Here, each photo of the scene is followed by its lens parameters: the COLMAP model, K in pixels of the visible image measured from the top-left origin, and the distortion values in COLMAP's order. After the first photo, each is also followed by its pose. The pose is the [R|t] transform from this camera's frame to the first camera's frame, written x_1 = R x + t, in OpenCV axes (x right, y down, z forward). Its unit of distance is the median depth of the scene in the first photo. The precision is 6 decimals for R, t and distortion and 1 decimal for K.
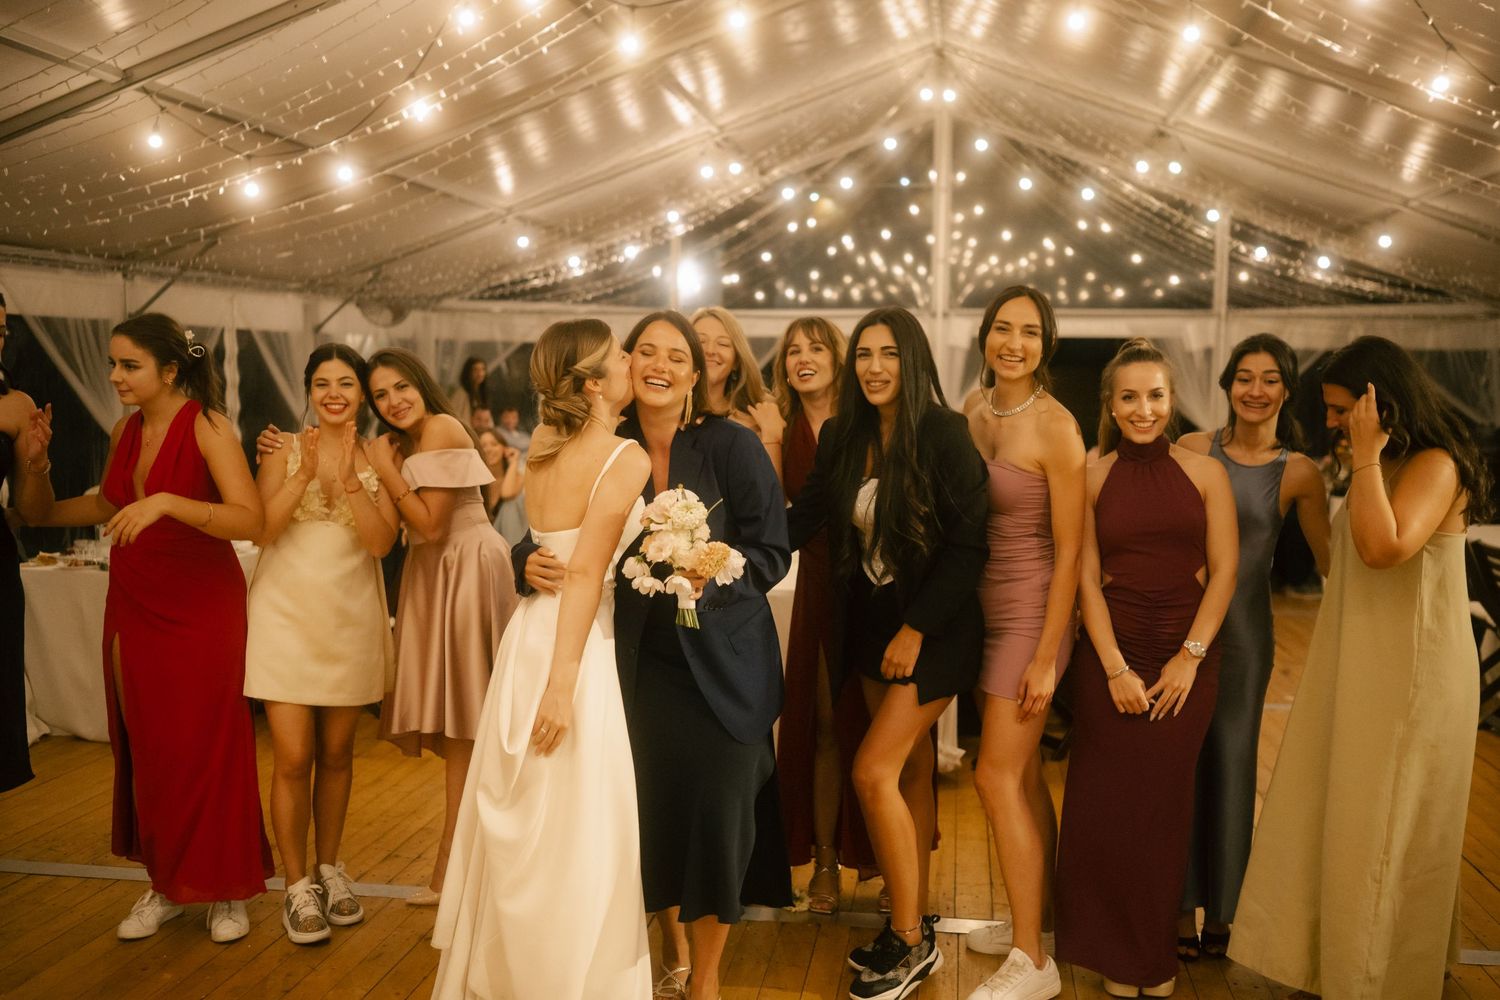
lens RADIAL K [[1434.1, 0, 736.2], [0, 1434.1, 512.5], [0, 0, 1]] dist [0.002845, 0.000000]
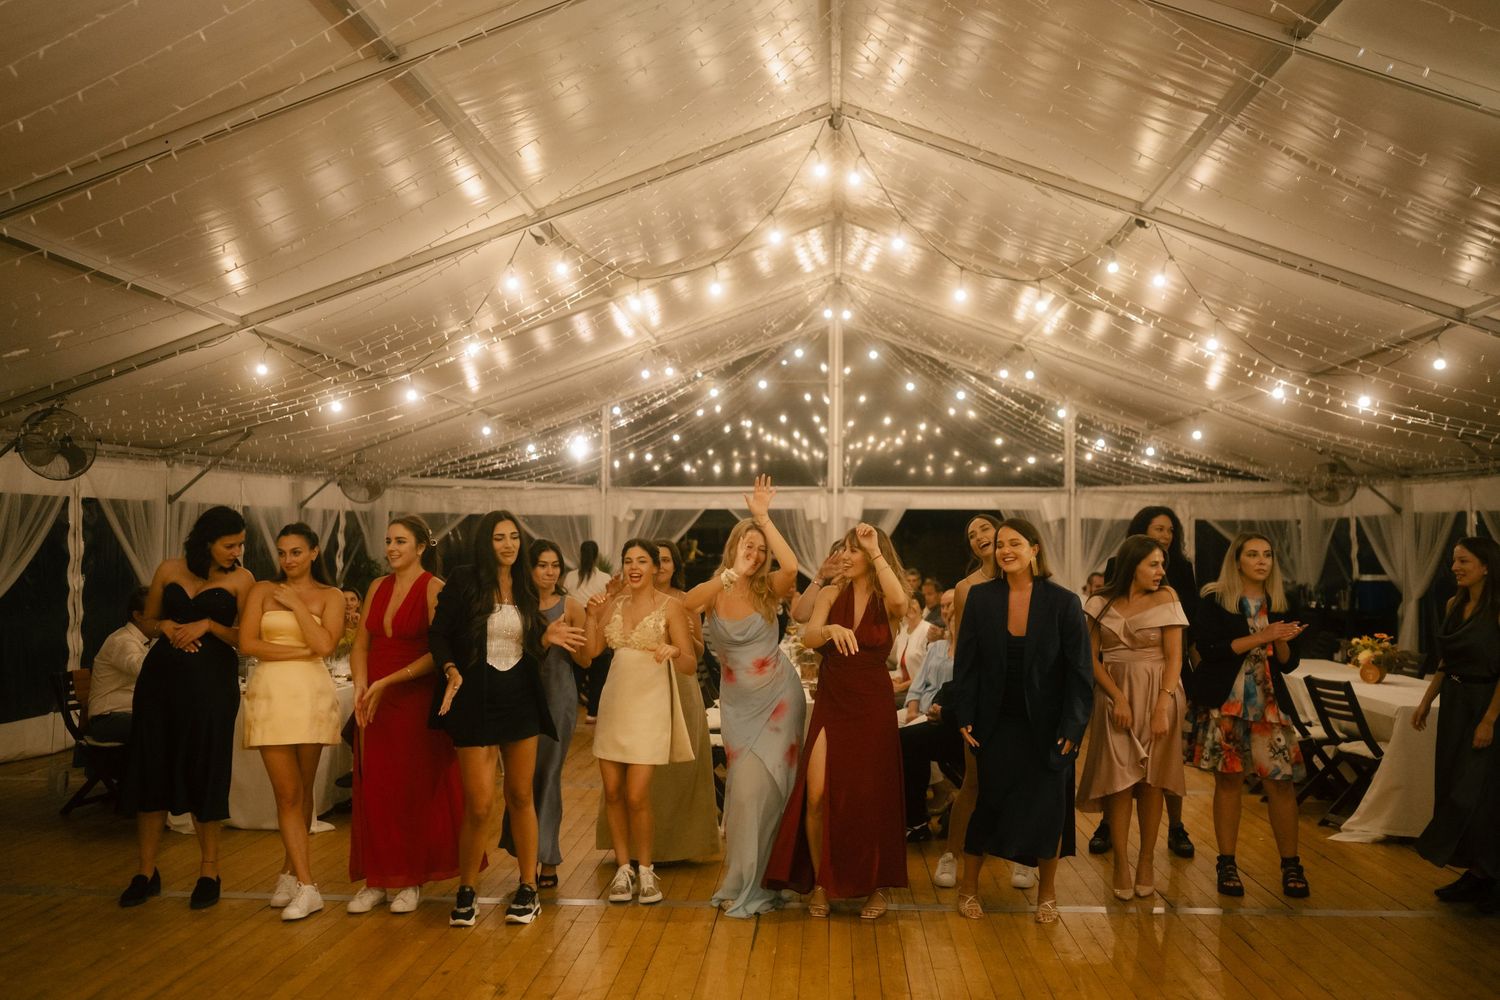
lens RADIAL K [[1434.1, 0, 733.4], [0, 1434.1, 501.4], [0, 0, 1]] dist [0.002845, 0.000000]
pose [[0.995897, -0.000883, 0.090485, -0.056370], [0.011748, 0.992752, -0.119606, 0.010989], [-0.089724, 0.120178, 0.988689, -0.173803]]
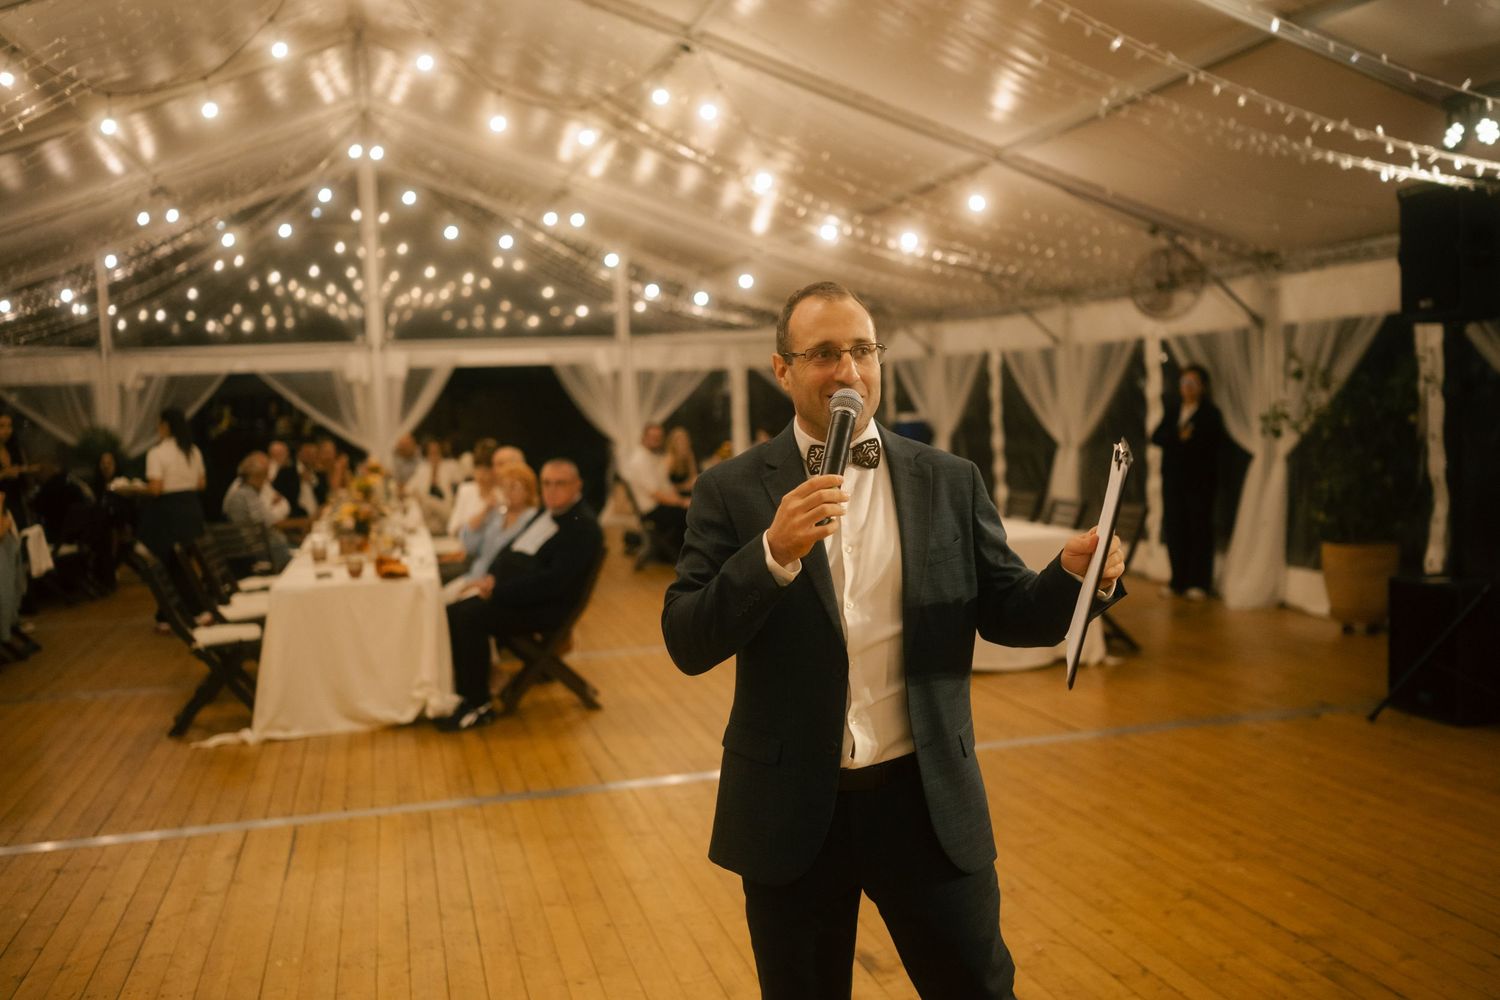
lens RADIAL K [[1434.1, 0, 748.4], [0, 1434.1, 507.2], [0, 0, 1]] dist [0.002845, 0.000000]
pose [[0.917181, -0.069188, 0.392419, -0.040961], [0.076541, 0.997062, -0.003103, 0.008029], [-0.391051, 0.032883, 0.919781, -0.122013]]
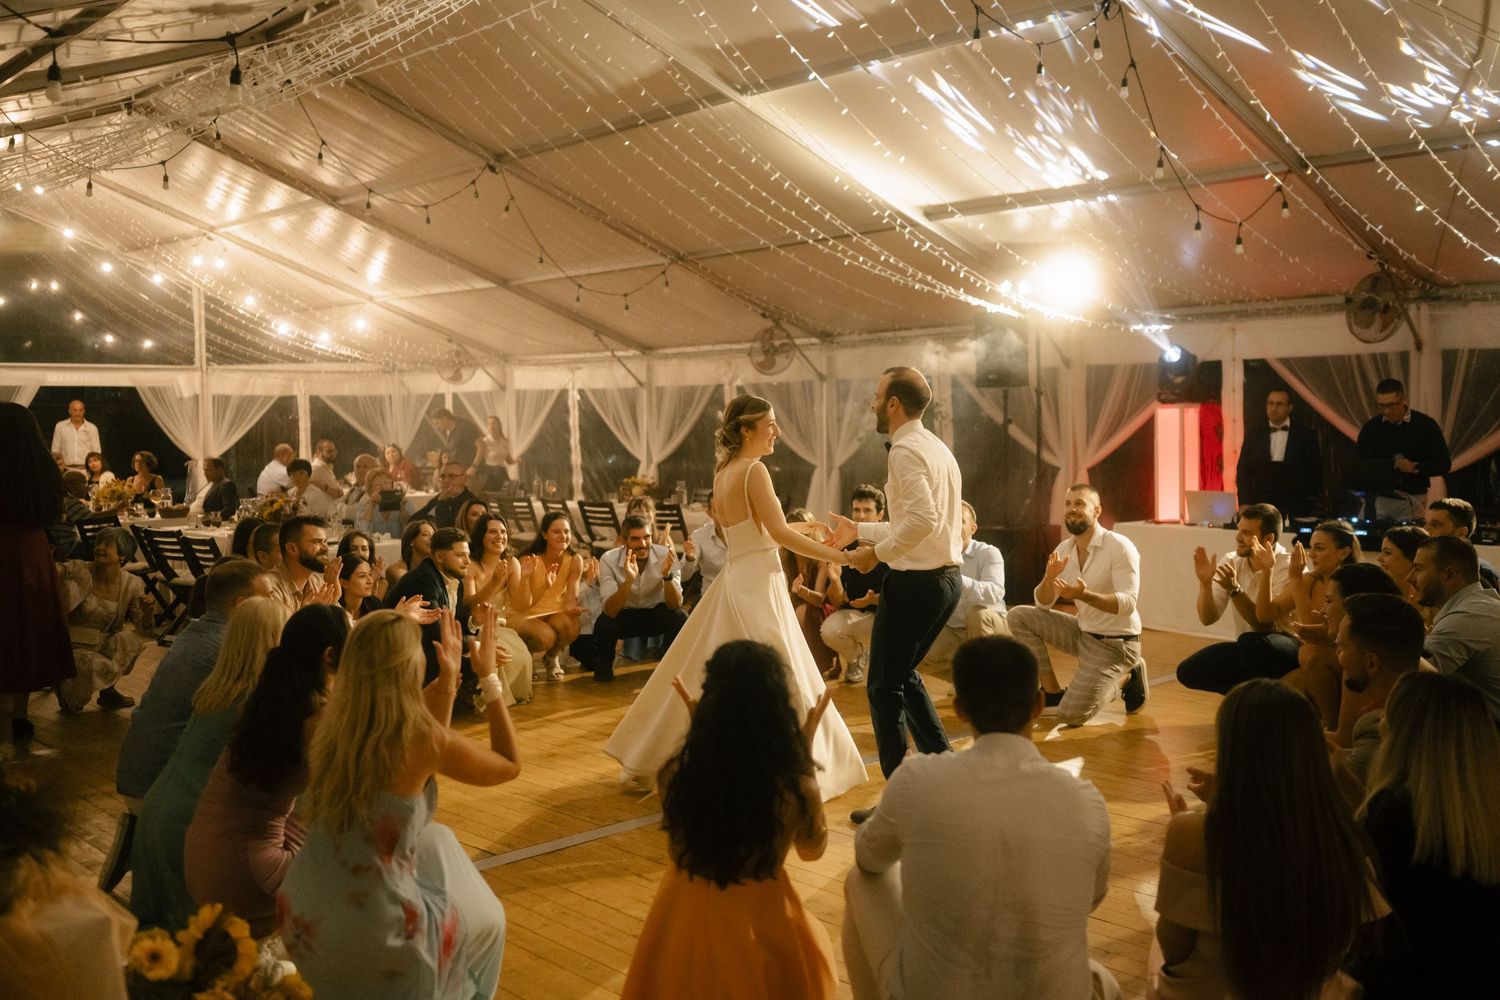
lens RADIAL K [[1434.1, 0, 747.2], [0, 1434.1, 502.1], [0, 0, 1]] dist [0.002845, 0.000000]
pose [[0.631348, -0.062145, 0.773006, -0.418176], [0.086738, 0.996188, 0.009244, 0.012690], [-0.770634, 0.061213, 0.634332, -0.211495]]
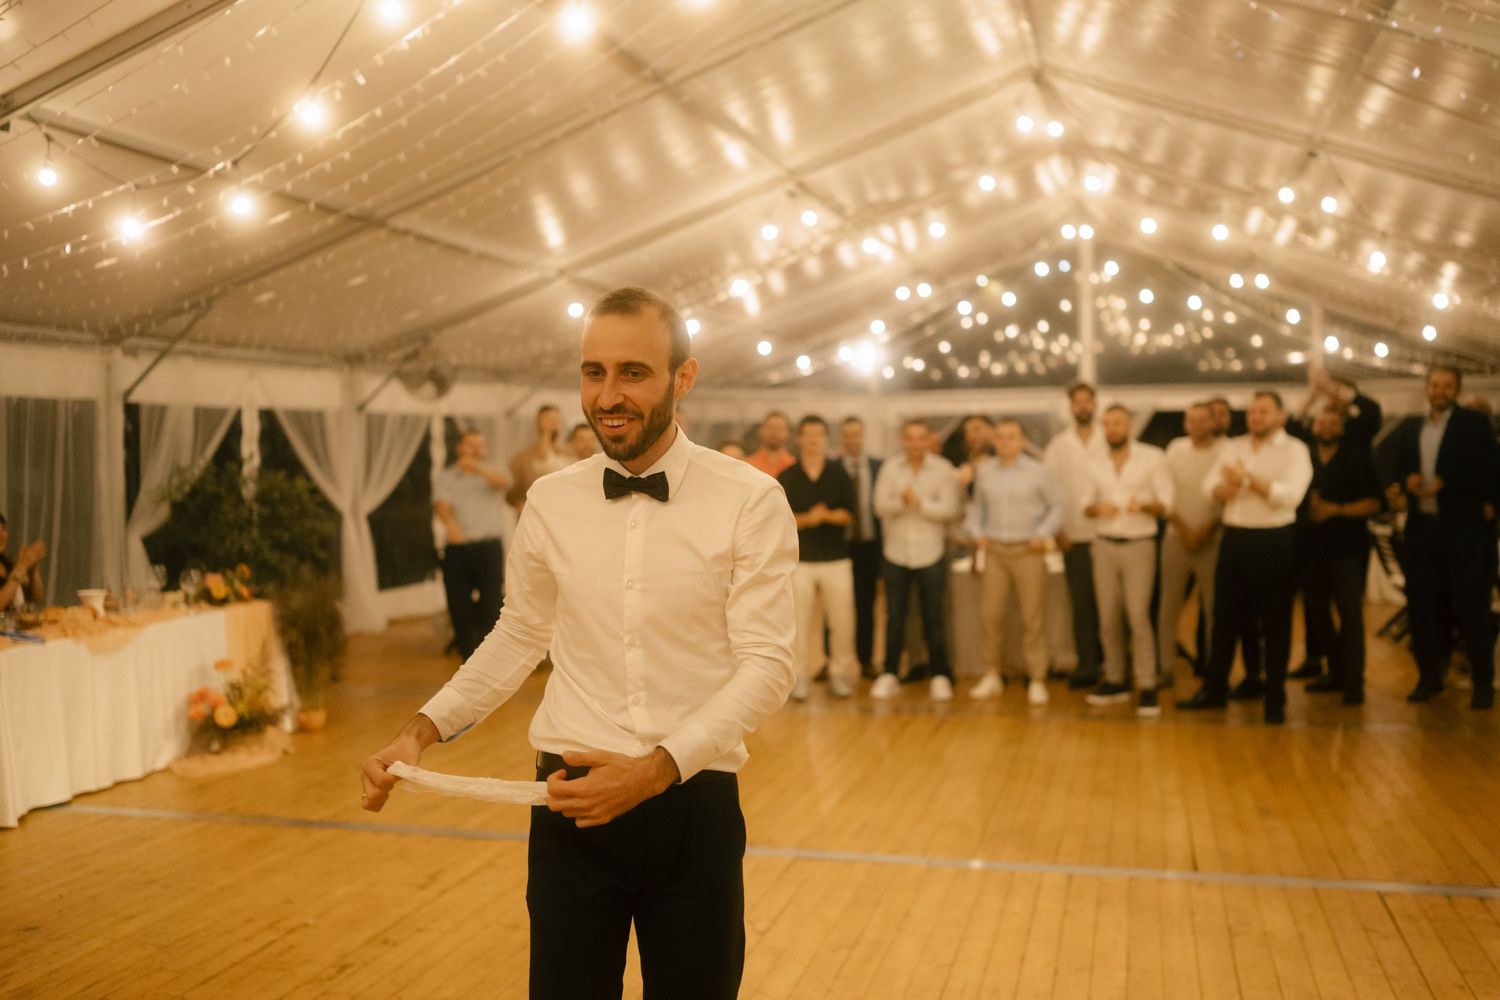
lens RADIAL K [[1434.1, 0, 745.0], [0, 1434.1, 500.8], [0, 0, 1]] dist [0.002845, 0.000000]
pose [[0.993723, -0.014487, -0.110924, -0.021406], [0.008387, 0.998436, -0.055270, 0.028164], [0.111551, 0.053993, 0.992291, -0.333710]]
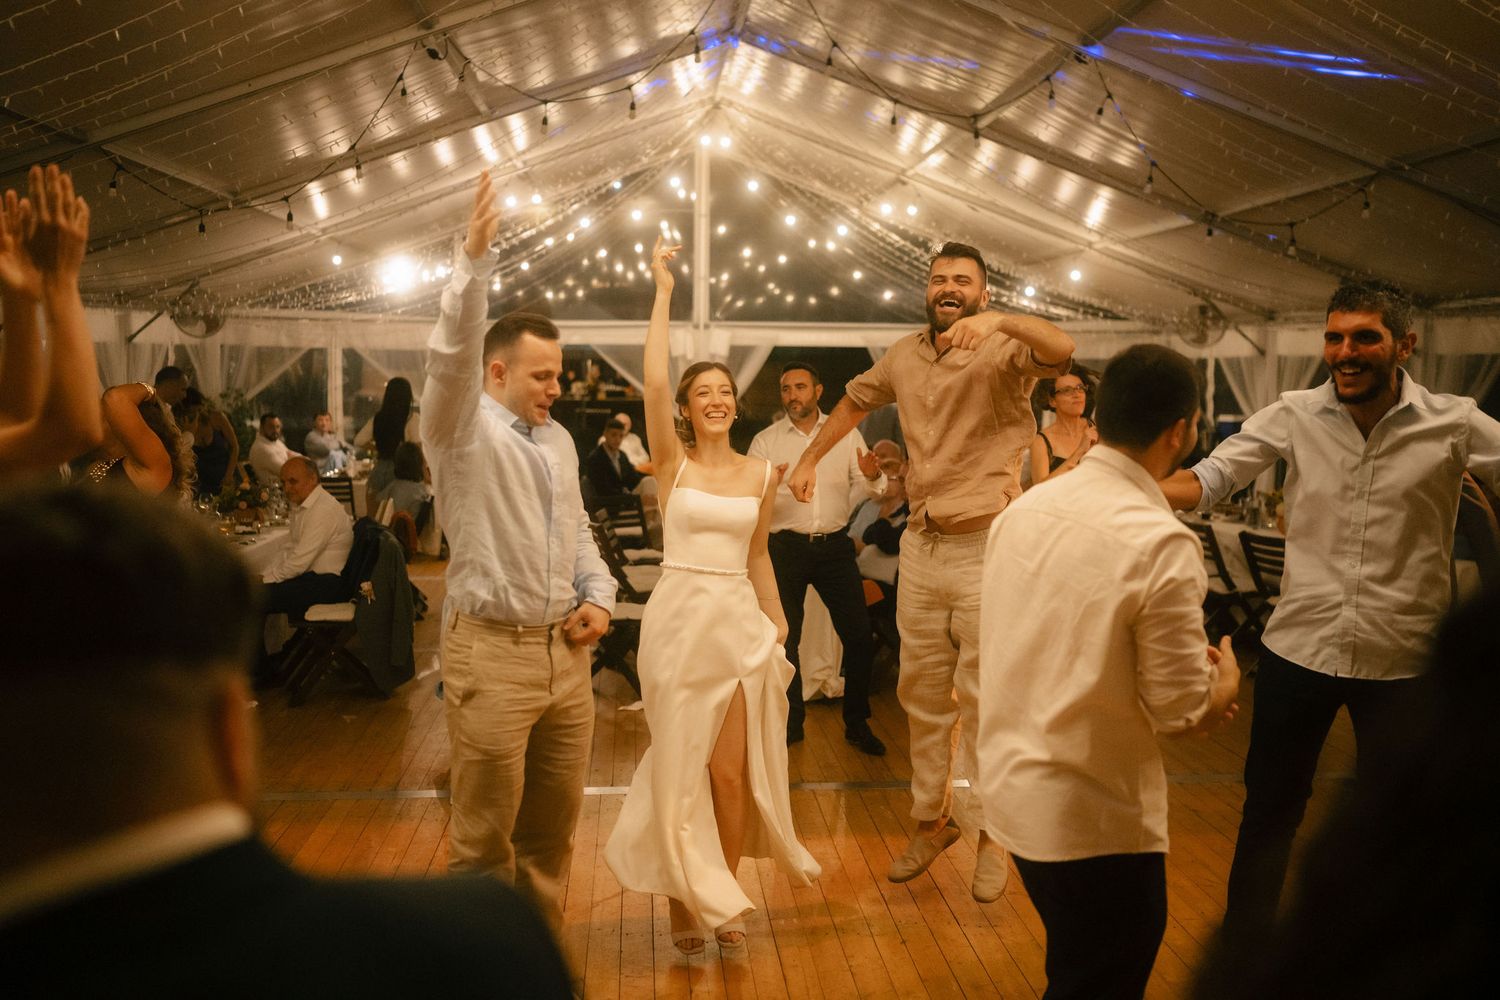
lens RADIAL K [[1434.1, 0, 746.5], [0, 1434.1, 504.6], [0, 0, 1]] dist [0.002845, 0.000000]
pose [[0.973148, -0.021423, 0.229182, -0.104126], [0.020436, 0.999769, 0.006679, -0.005579], [-0.229272, -0.001816, 0.973361, -0.128748]]
